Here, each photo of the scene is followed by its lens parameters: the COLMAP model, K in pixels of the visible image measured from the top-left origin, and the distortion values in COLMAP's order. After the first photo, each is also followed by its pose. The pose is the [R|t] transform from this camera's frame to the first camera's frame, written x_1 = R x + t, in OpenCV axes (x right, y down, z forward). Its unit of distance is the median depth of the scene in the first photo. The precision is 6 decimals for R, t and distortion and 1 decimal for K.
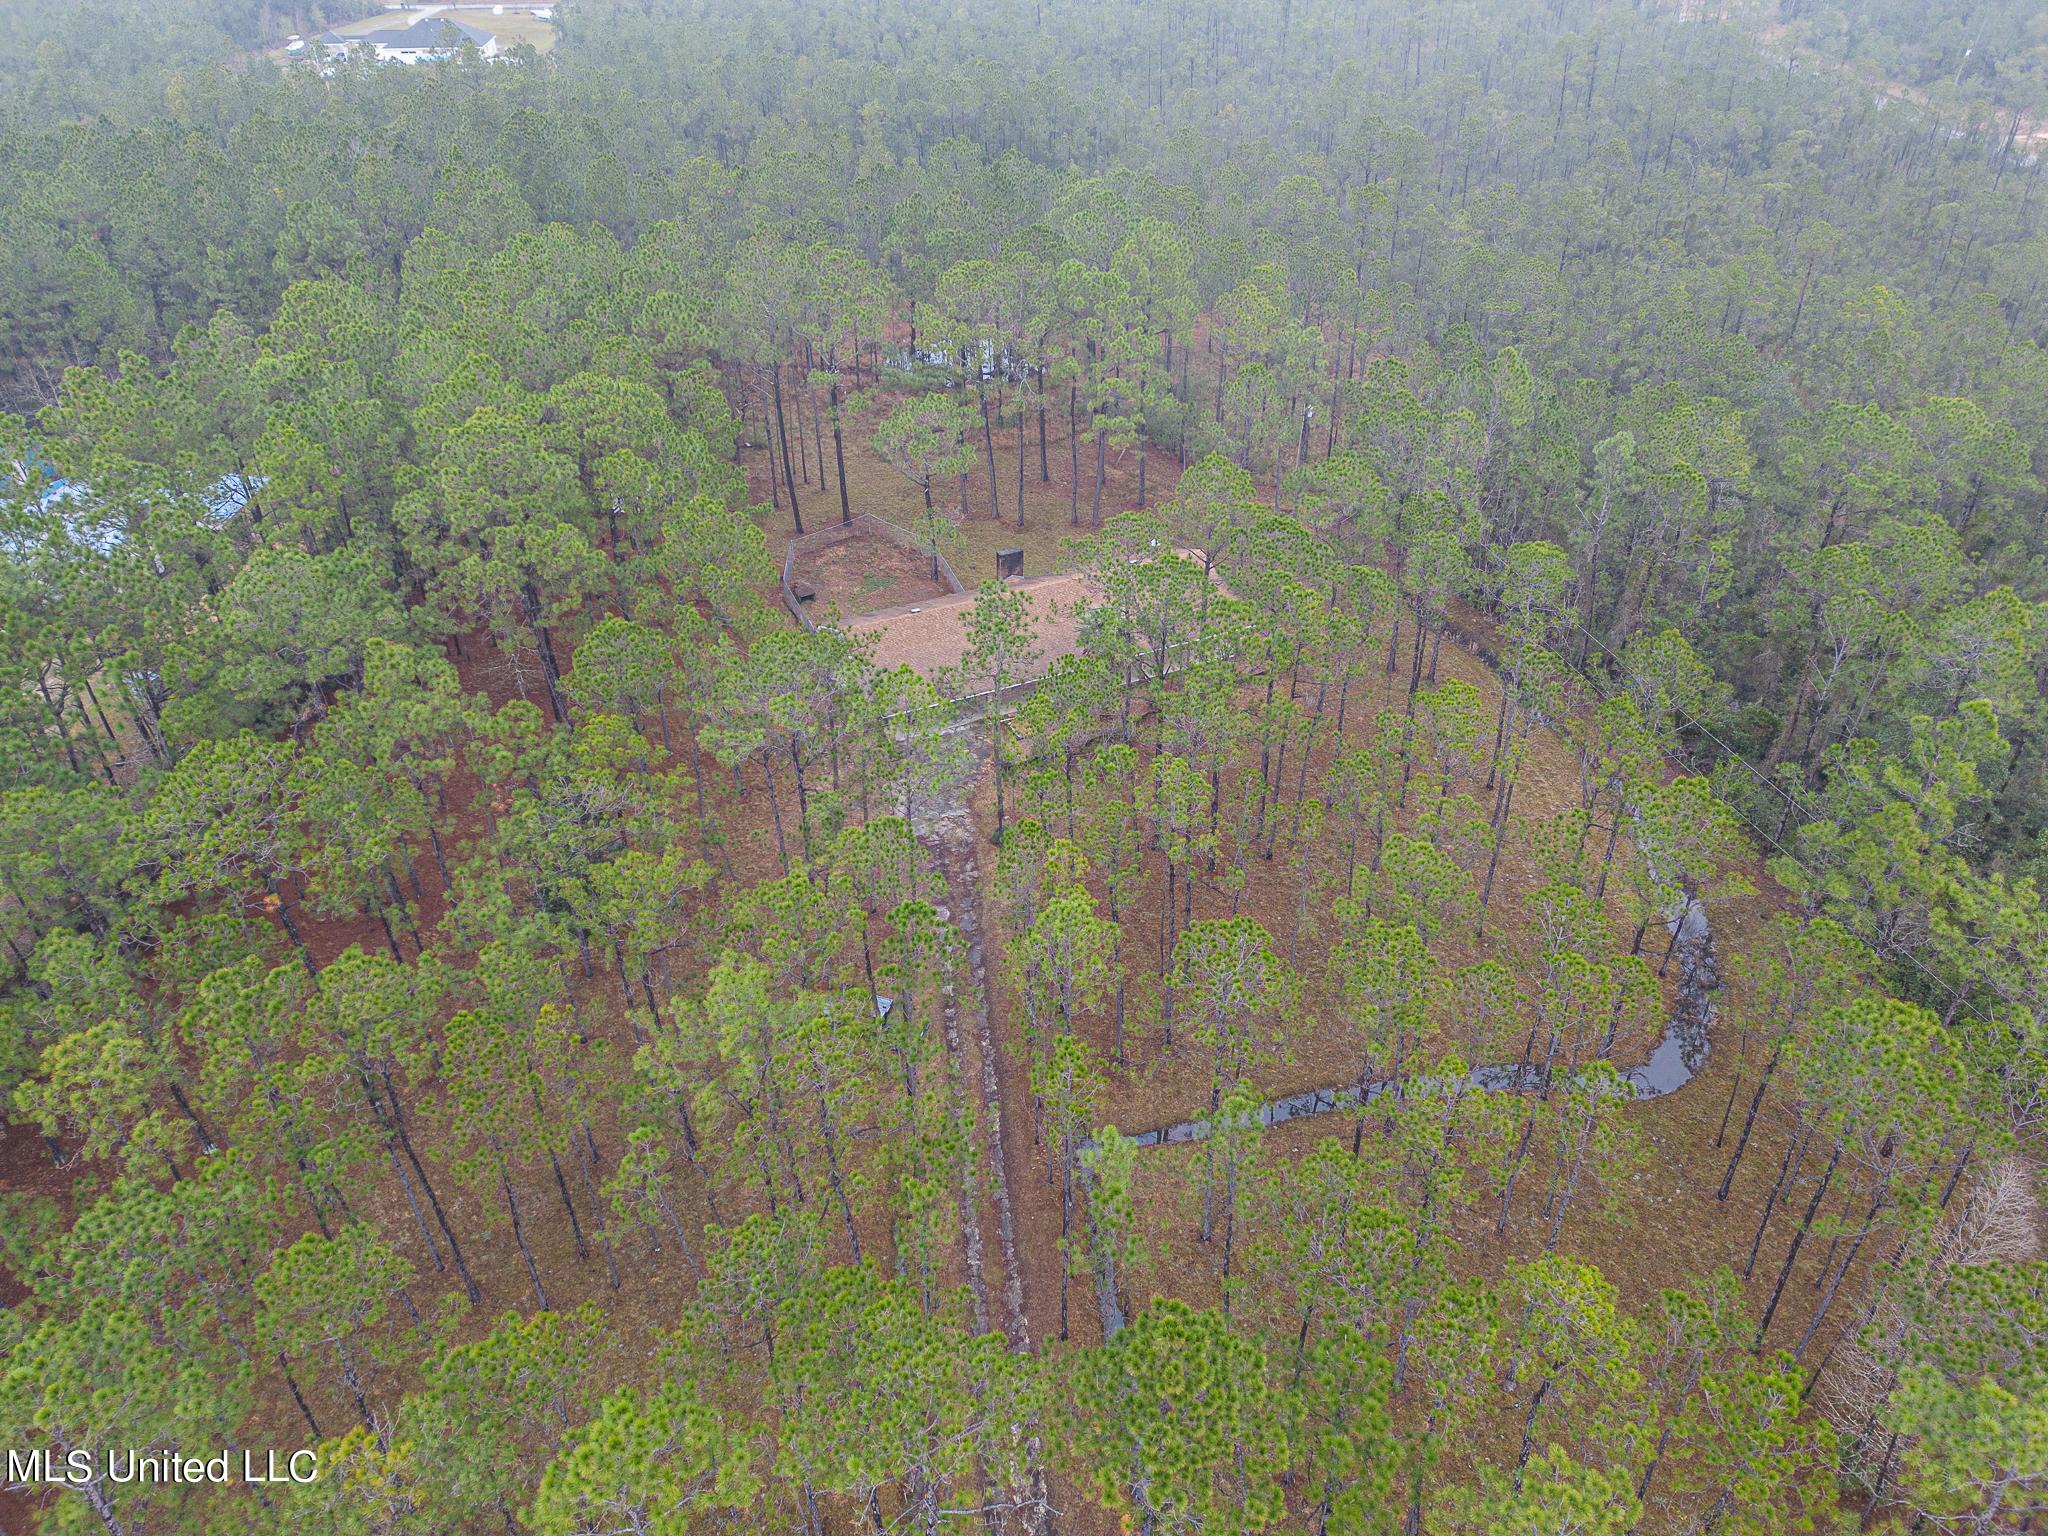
lens RADIAL K [[1431.1, 0, 1027.8], [0, 1431.1, 762.0], [0, 0, 1]] dist [0.070755, -0.056078]
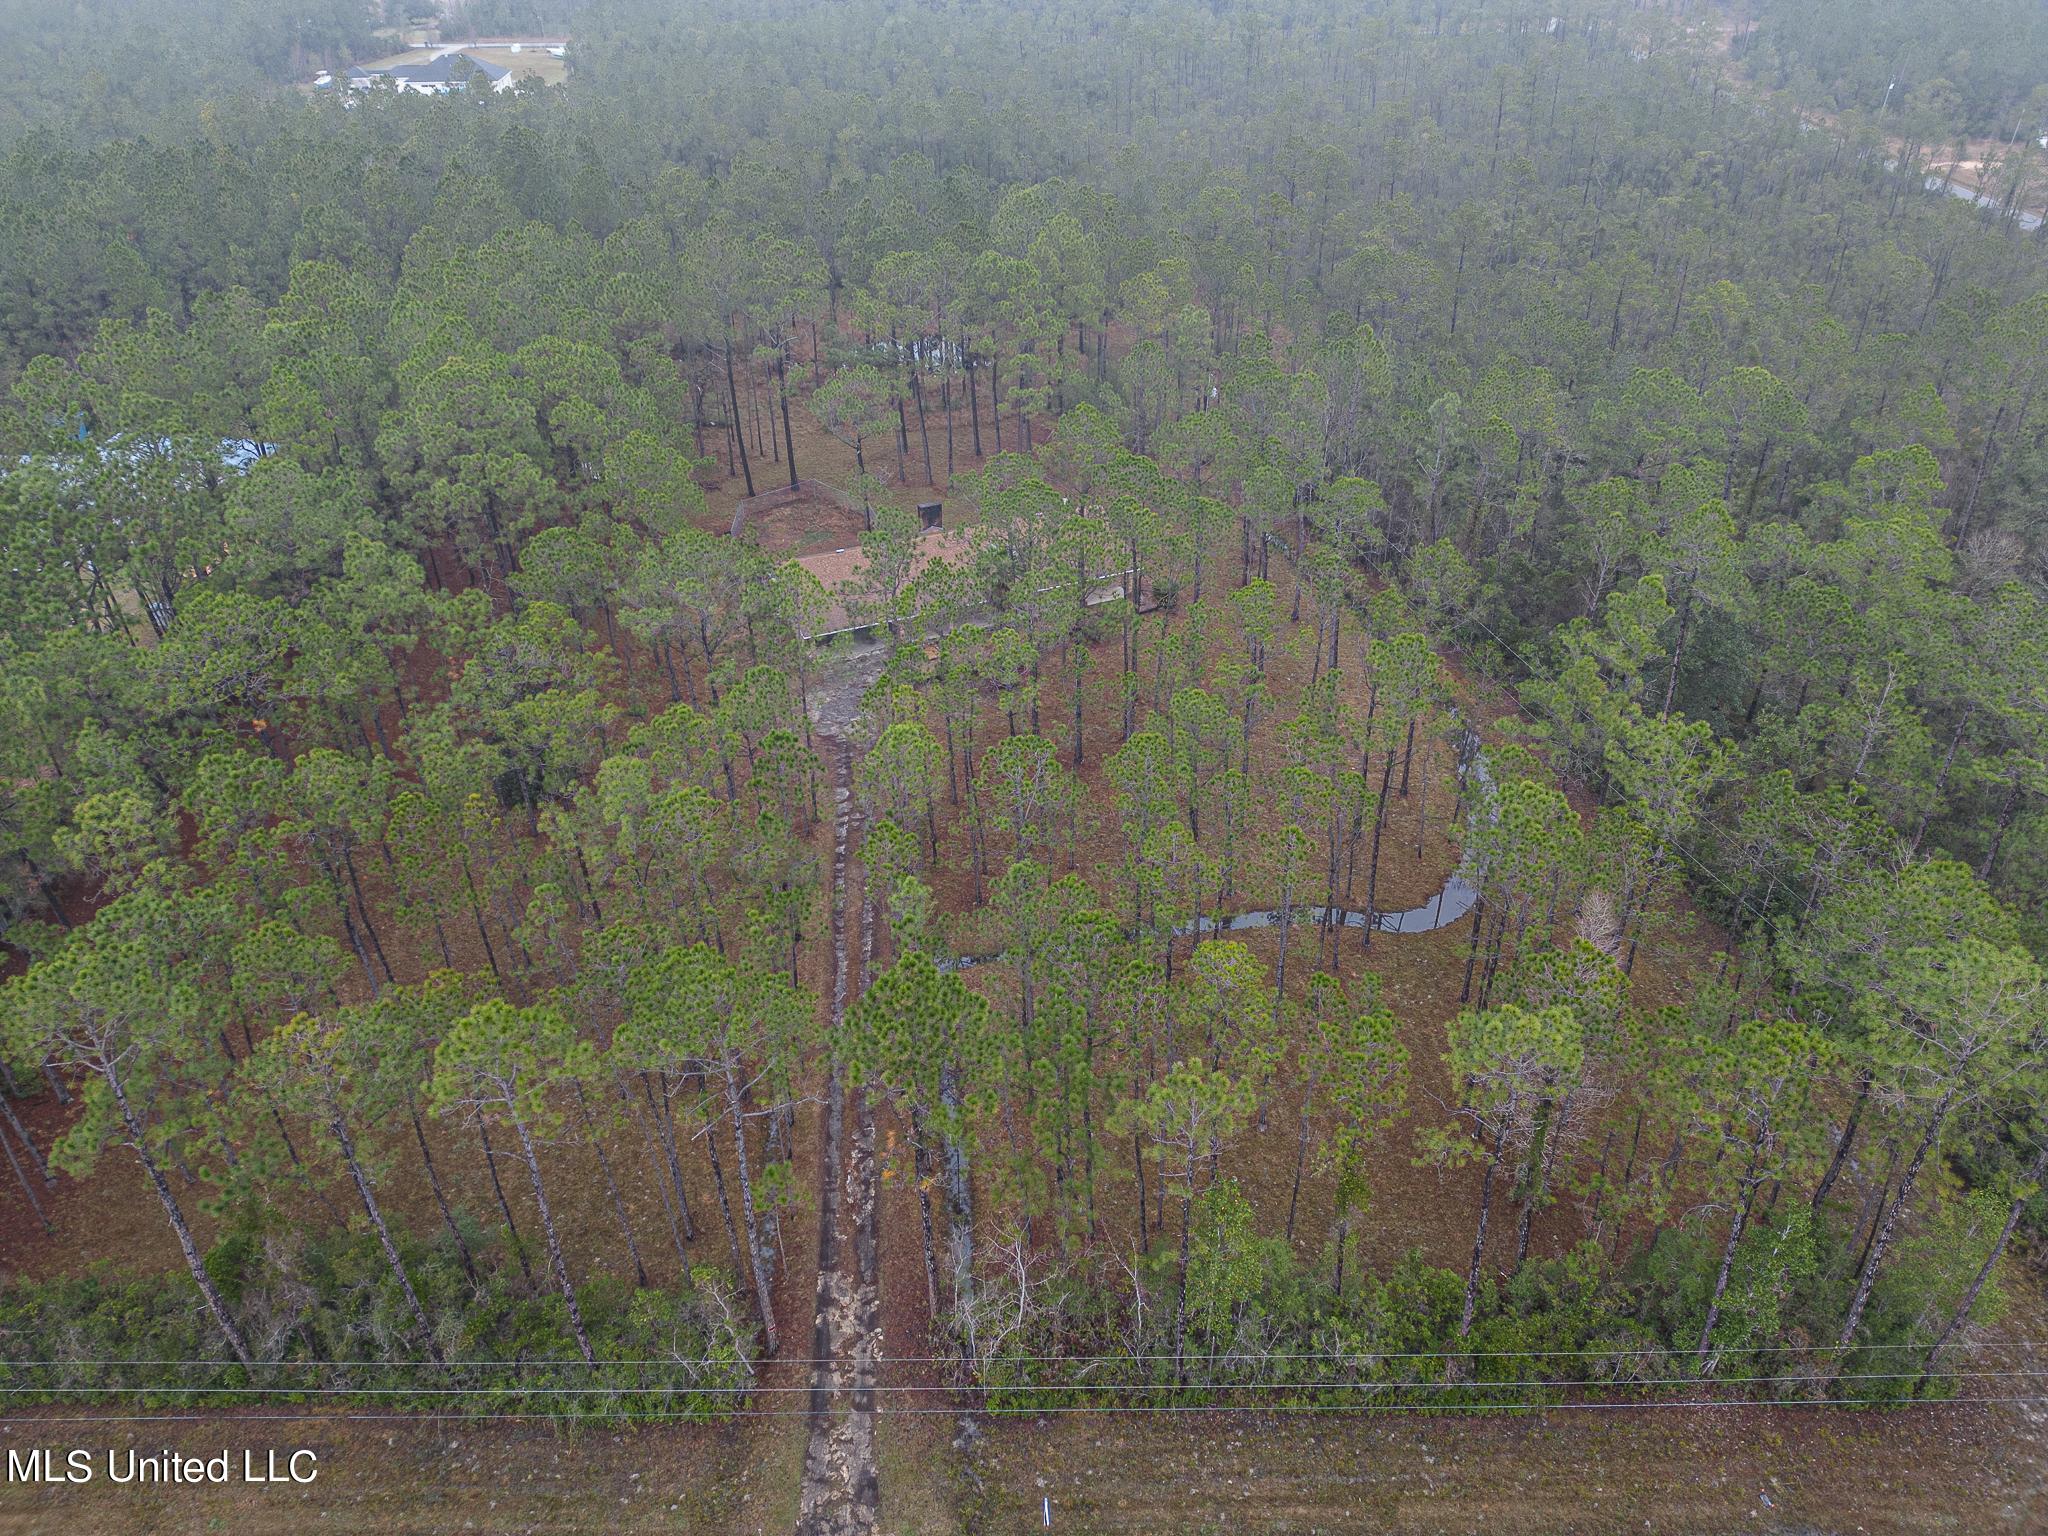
lens RADIAL K [[1431.1, 0, 1027.8], [0, 1431.1, 762.0], [0, 0, 1]] dist [0.070755, -0.056078]
pose [[0.999897, 0.006380, -0.012852, 0.104988], [-0.006703, 0.999659, -0.025220, 0.108368], [0.012687, 0.025304, 0.999599, -0.159417]]
